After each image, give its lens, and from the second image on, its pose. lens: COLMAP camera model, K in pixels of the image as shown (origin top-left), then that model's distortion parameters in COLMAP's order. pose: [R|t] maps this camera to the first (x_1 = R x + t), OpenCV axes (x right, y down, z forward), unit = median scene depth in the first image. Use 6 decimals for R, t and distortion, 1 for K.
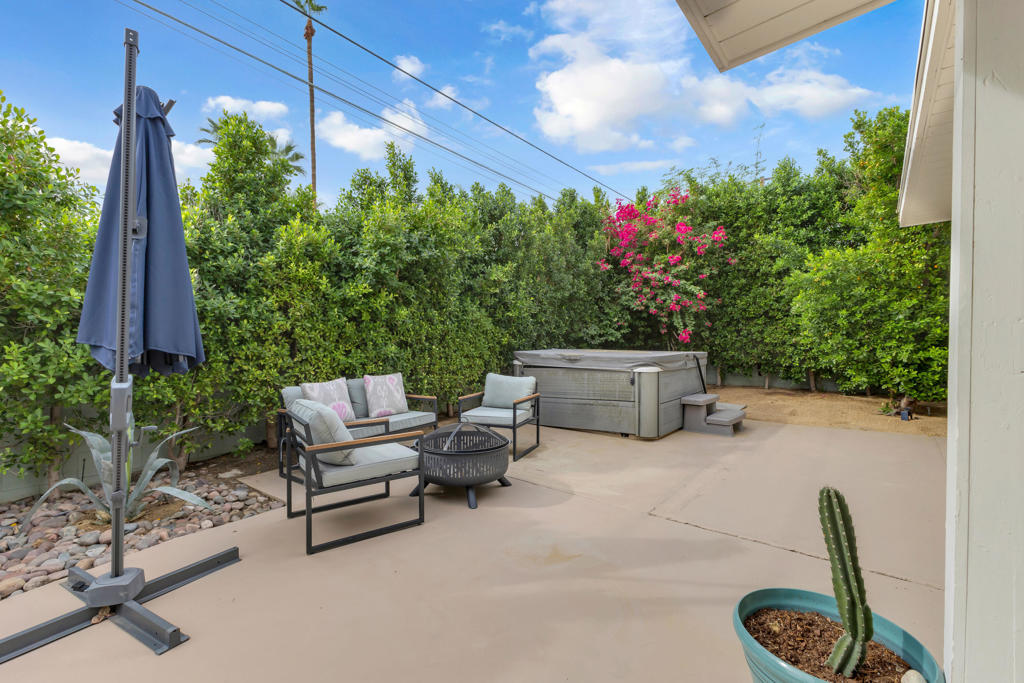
lens RADIAL K [[441.0, 0, 513.8], [0, 441.0, 338.3], [0, 0, 1]] dist [0.013739, -0.000745]
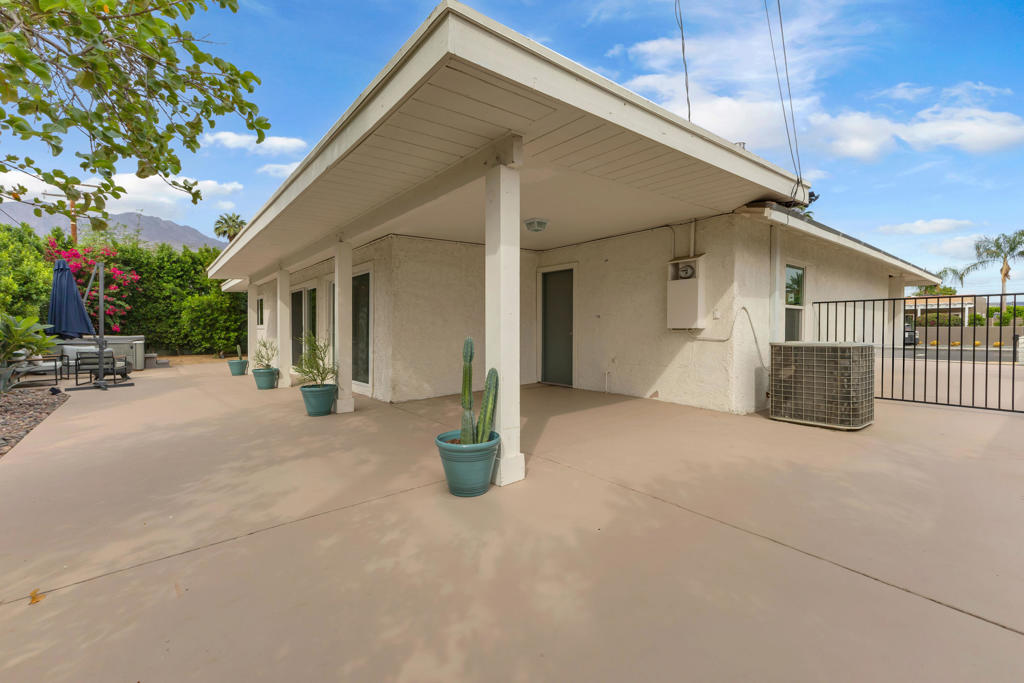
lens RADIAL K [[441.0, 0, 513.8], [0, 441.0, 338.3], [0, 0, 1]] dist [0.013739, -0.000745]
pose [[0.195129, -0.020799, 0.980557, -1.121734], [0.001372, 0.999780, 0.020933, -0.000075], [-0.980777, -0.002740, 0.195115, -1.000969]]
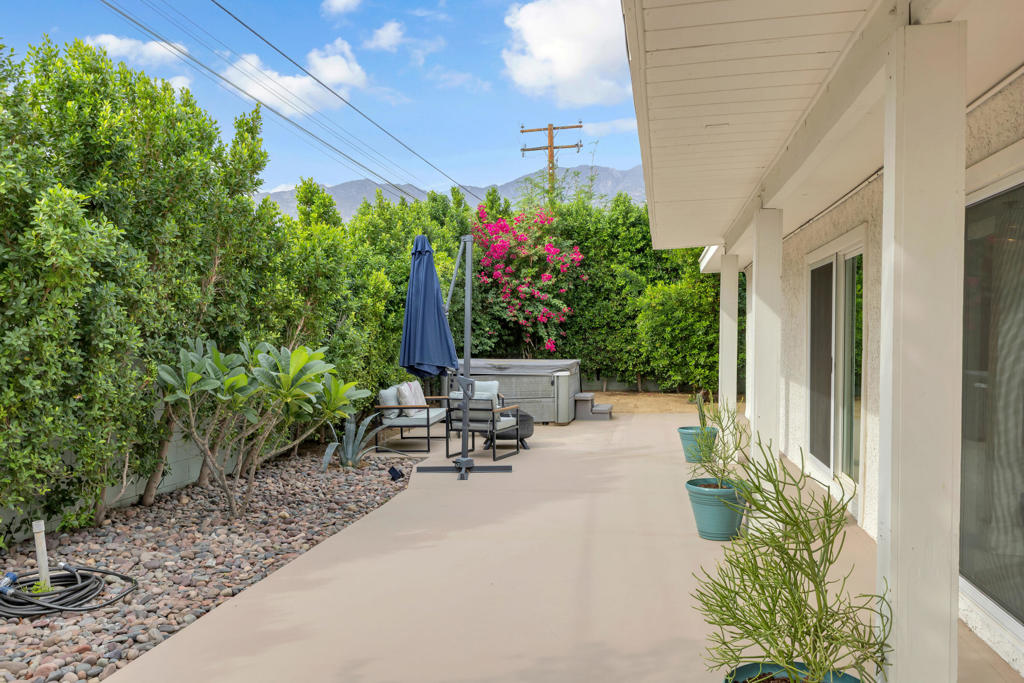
lens RADIAL K [[829.5, 0, 512.0], [0, 829.5, 341.5], [0, 0, 1]] dist [0.008469, -0.000869]
pose [[0.871746, -0.006370, 0.489917, -0.710182], [0.000820, 0.999933, 0.011541, -0.038308], [-0.489958, -0.009659, 0.871693, -0.756348]]
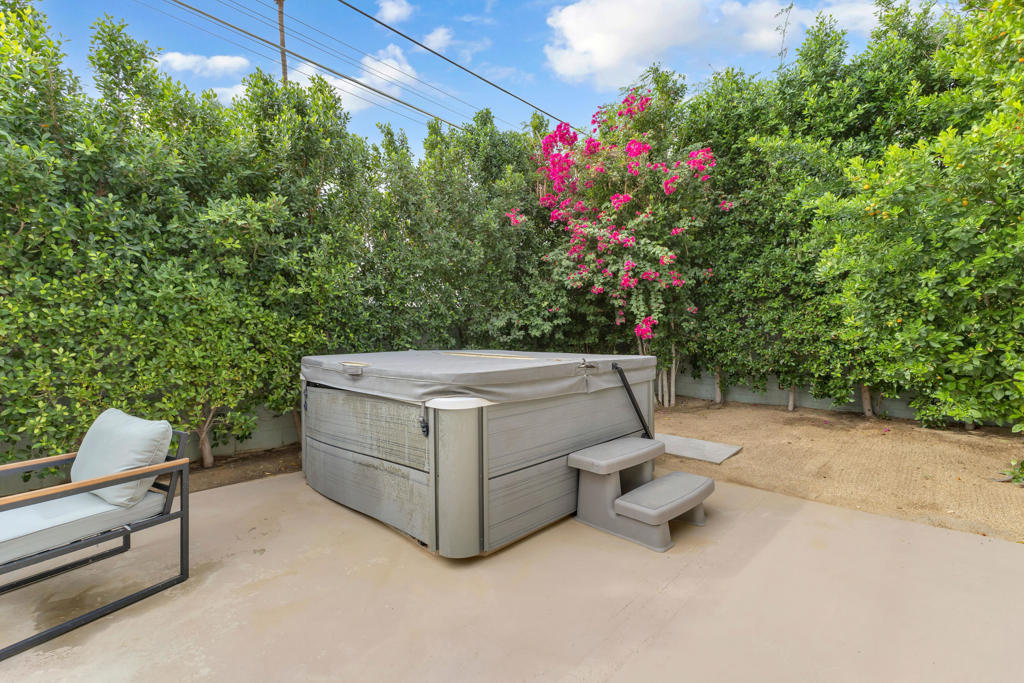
lens RADIAL K [[441.0, 0, 513.8], [0, 441.0, 338.3], [0, 0, 1]] dist [0.013739, -0.000745]
pose [[0.995811, -0.004098, -0.091341, 0.261100], [0.005096, 0.999930, 0.010700, 0.001540], [0.091291, -0.011121, 0.995762, 0.369149]]
